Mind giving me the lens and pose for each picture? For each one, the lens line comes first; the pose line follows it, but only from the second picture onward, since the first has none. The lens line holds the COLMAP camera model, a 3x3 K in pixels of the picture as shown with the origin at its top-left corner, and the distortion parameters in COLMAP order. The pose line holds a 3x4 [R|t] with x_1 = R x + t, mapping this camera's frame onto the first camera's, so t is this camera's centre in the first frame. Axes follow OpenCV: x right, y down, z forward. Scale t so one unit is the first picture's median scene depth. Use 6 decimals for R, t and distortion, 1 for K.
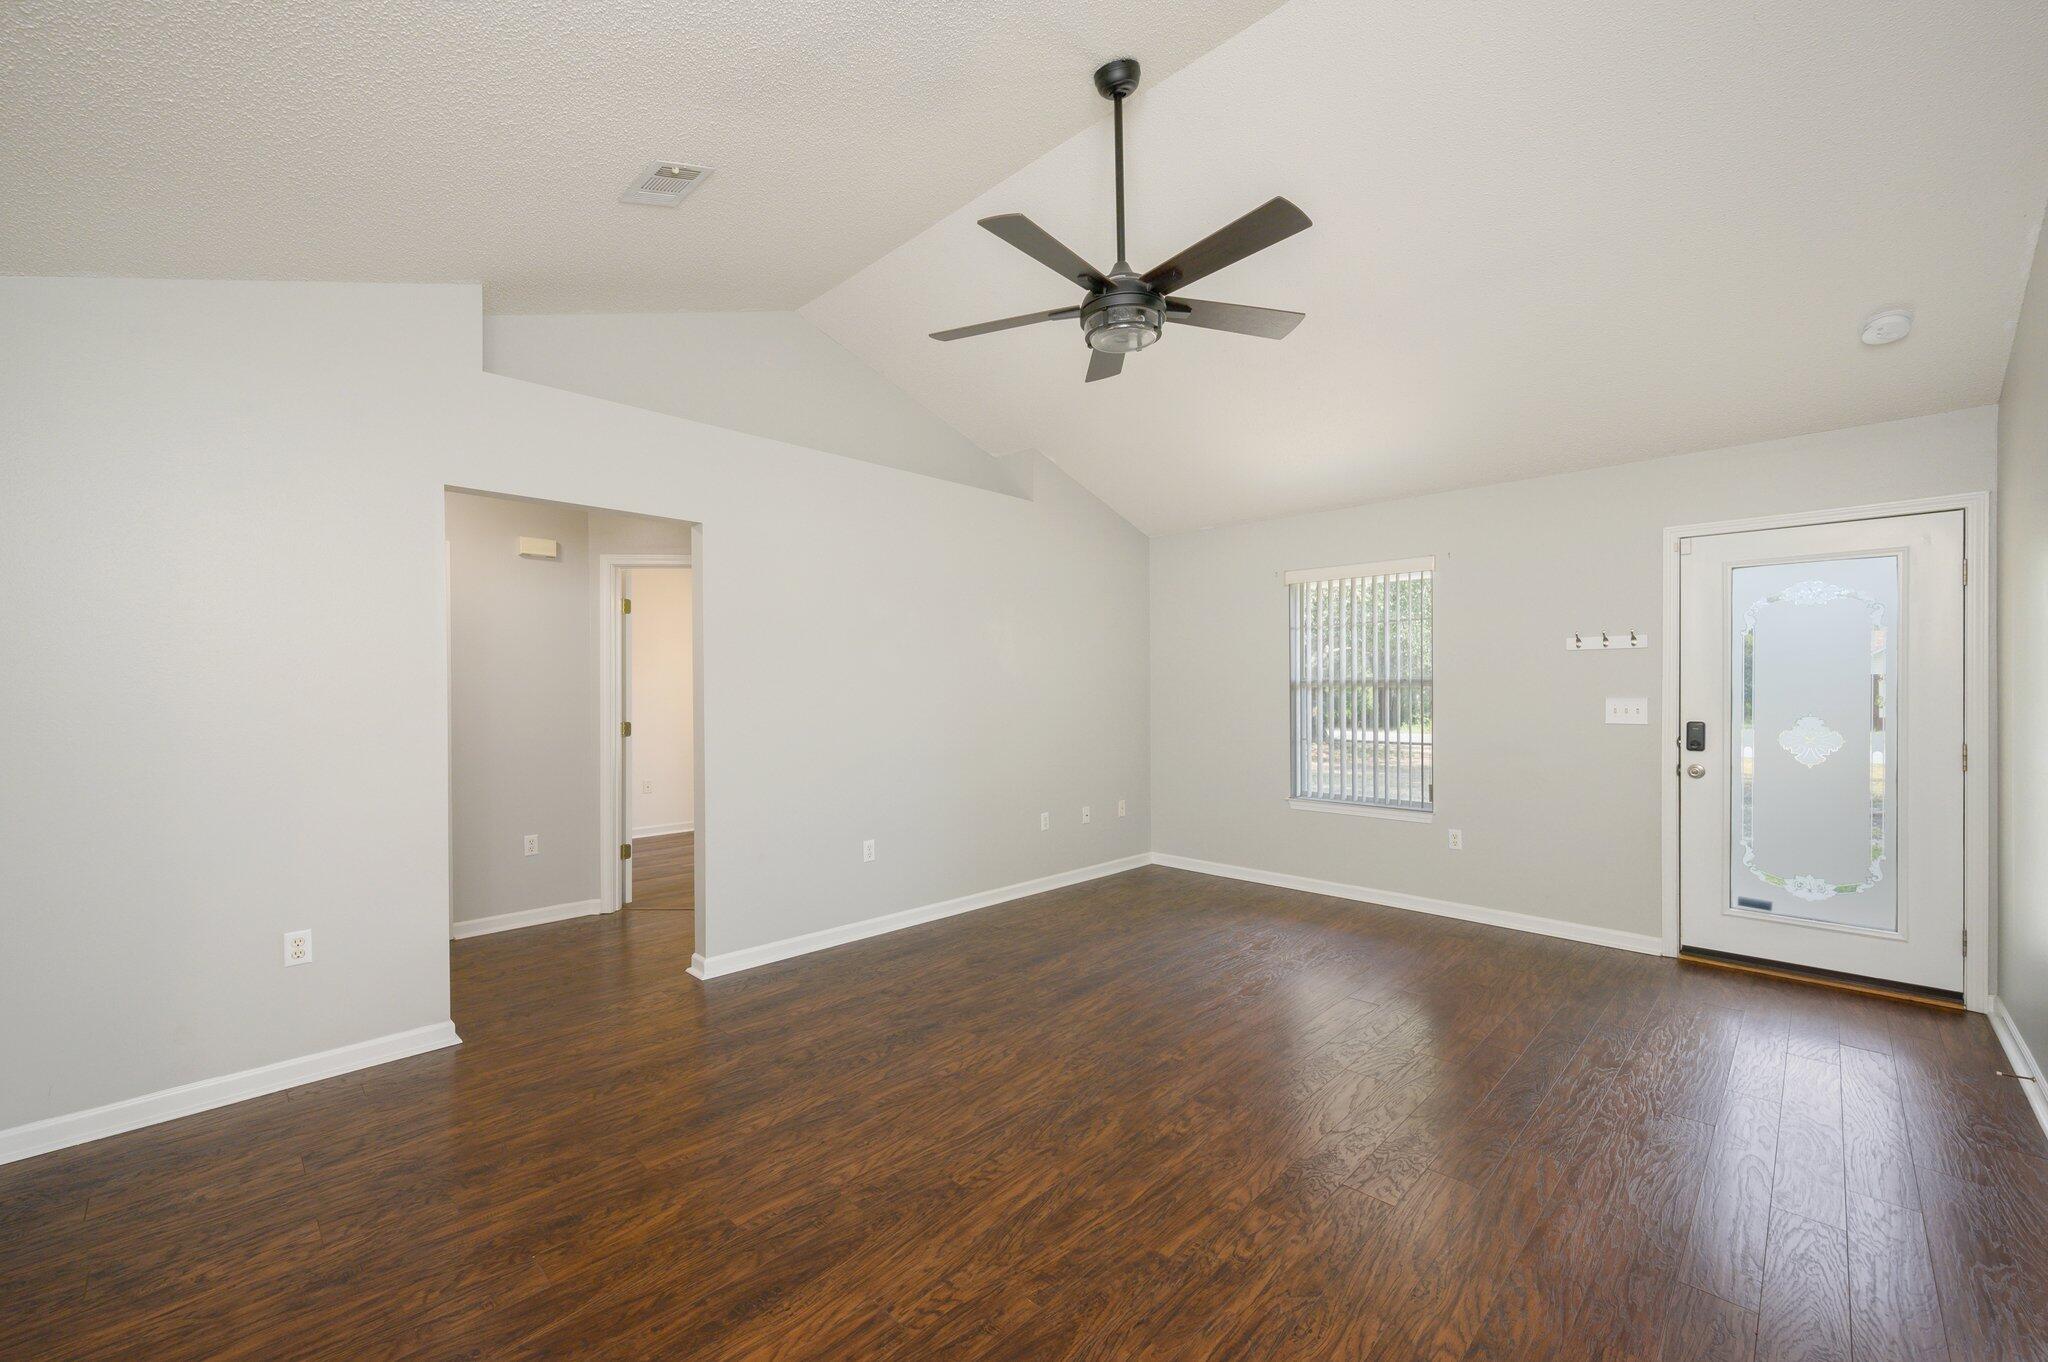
lens RADIAL K [[824.9, 0, 981.7], [0, 824.9, 690.2], [0, 0, 1]] dist [-0.002036, 0.000326]
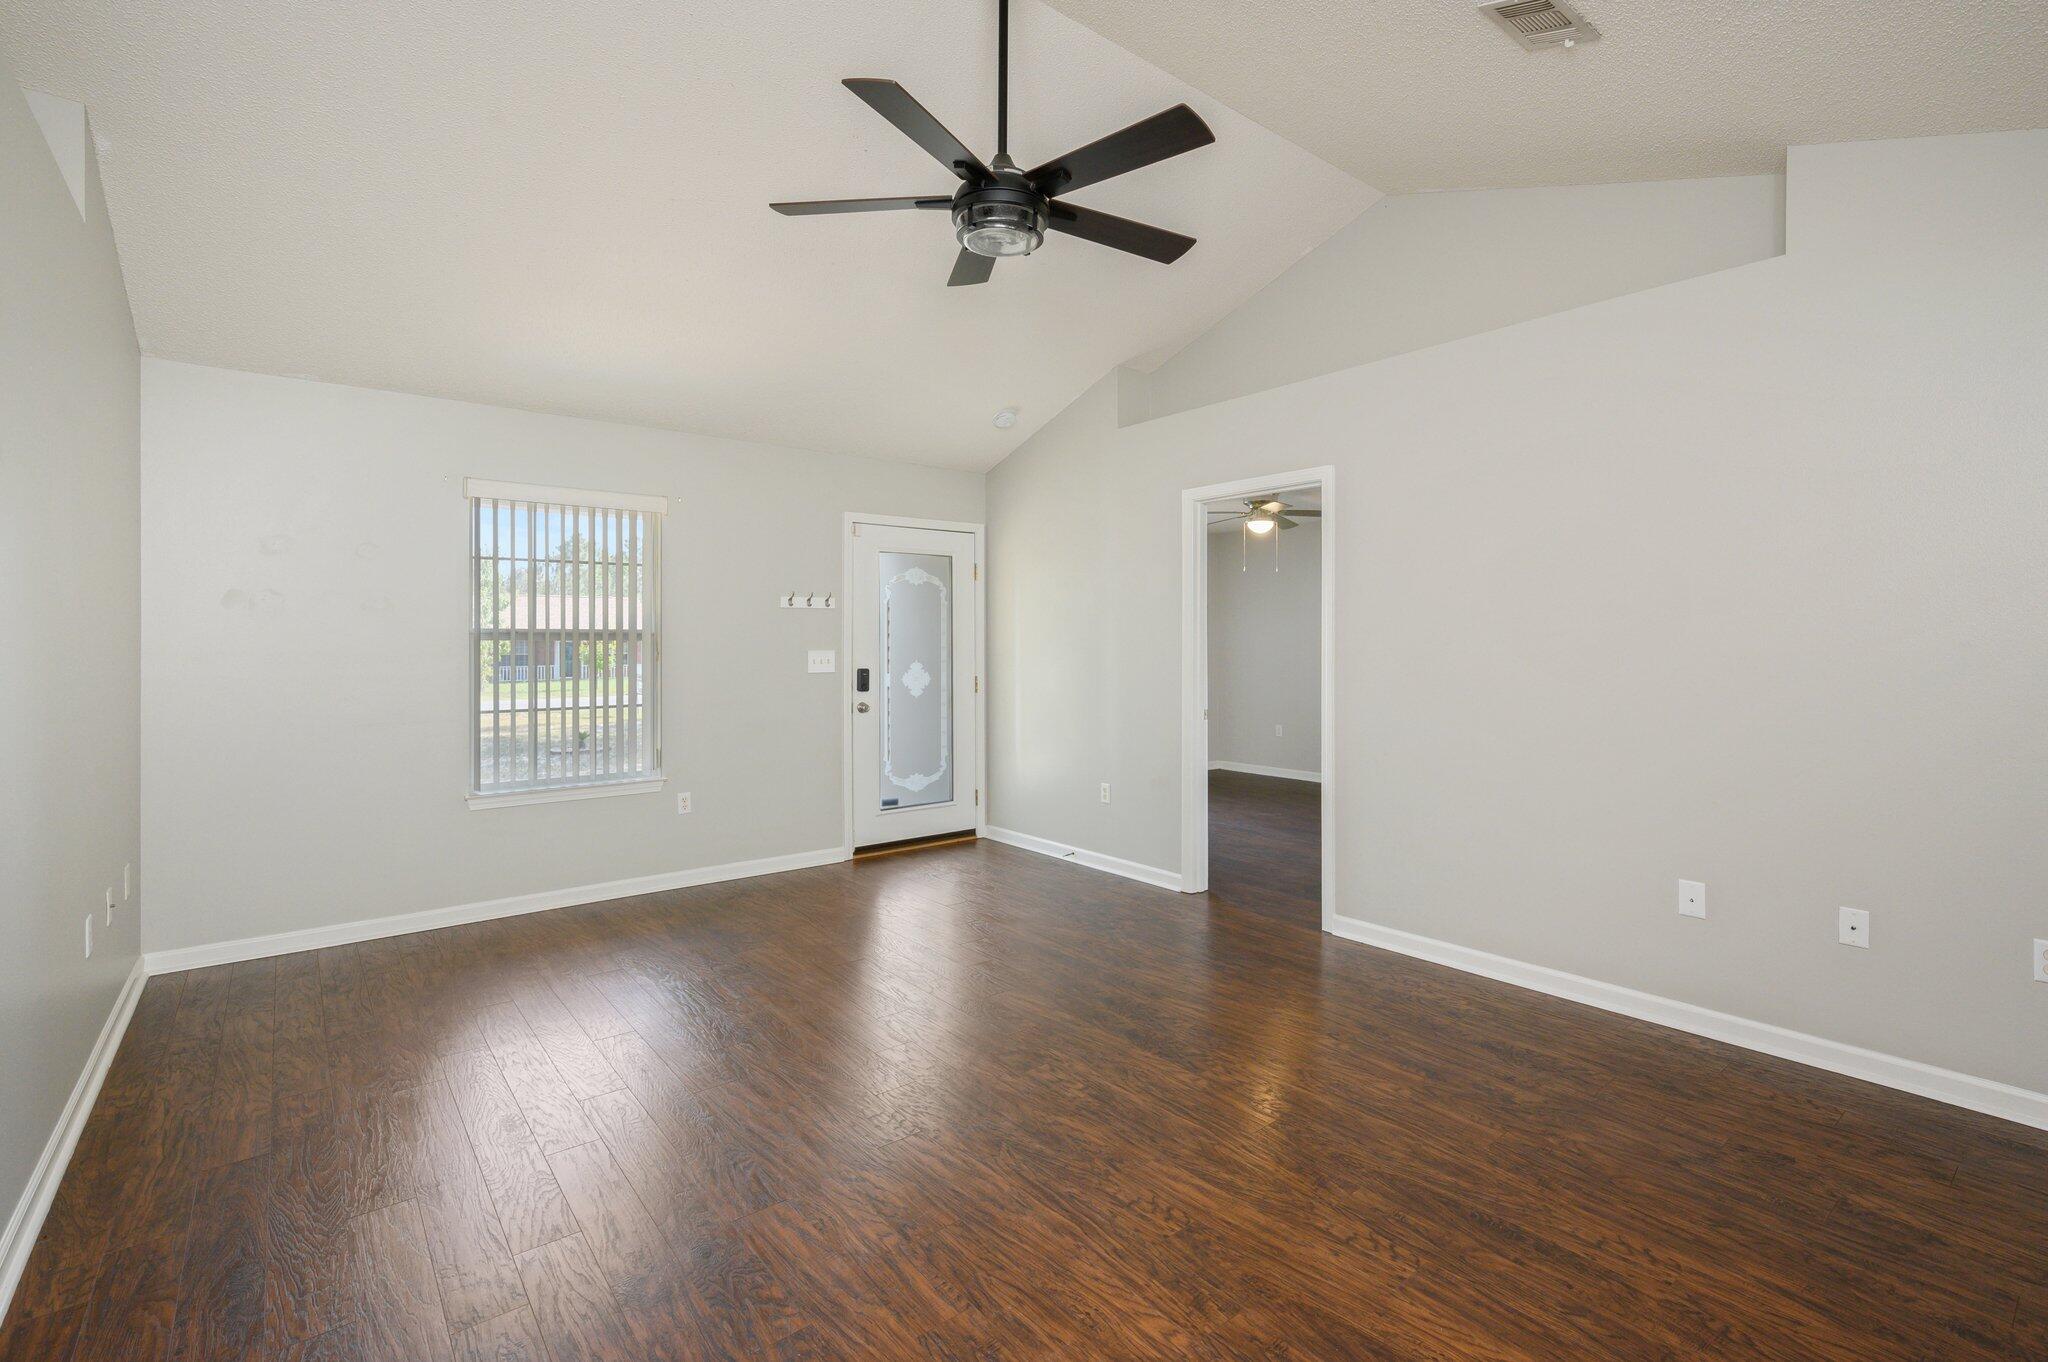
lens RADIAL K [[957.0, 0, 1040.1], [0, 957.0, 648.9], [0, 0, 1]] dist [-0.005267, -0.000350]
pose [[0.063809, -0.005192, 0.997949, -0.694469], [0.005413, 0.999974, 0.004857, 0.002541], [-0.997947, 0.005092, 0.063836, 0.747634]]
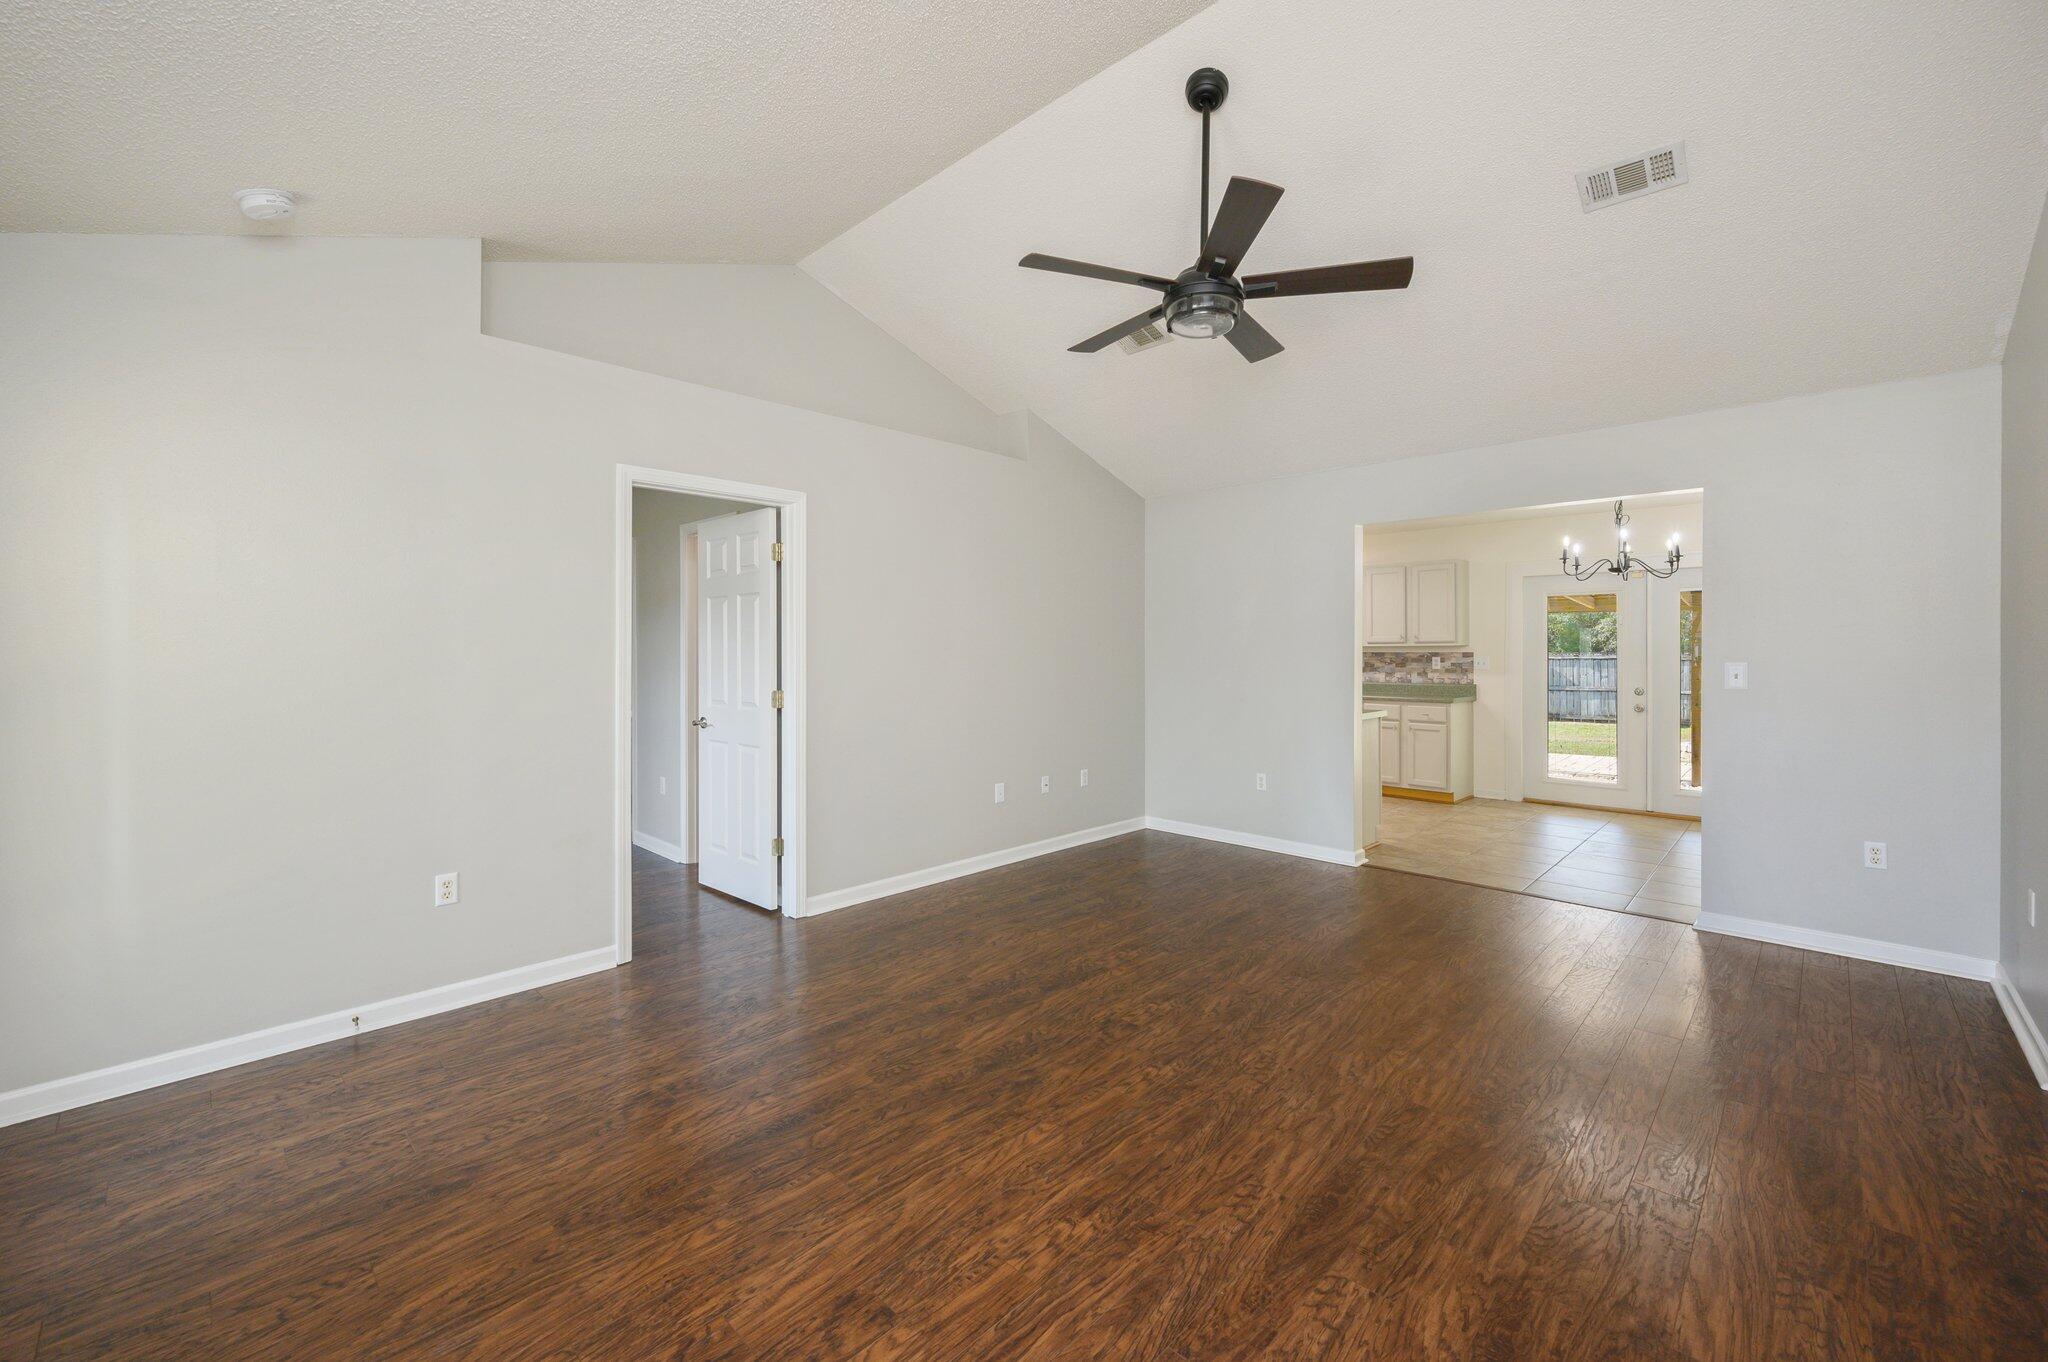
lens RADIAL K [[824.9, 0, 1049.9], [0, 824.9, 641.4], [0, 0, 1]] dist [-0.002036, 0.000326]
pose [[-0.996254, 0.001461, -0.086465, 0.385695], [0.002465, 0.999931, -0.011502, 0.003517], [0.086442, -0.011672, -0.996189, 1.707854]]
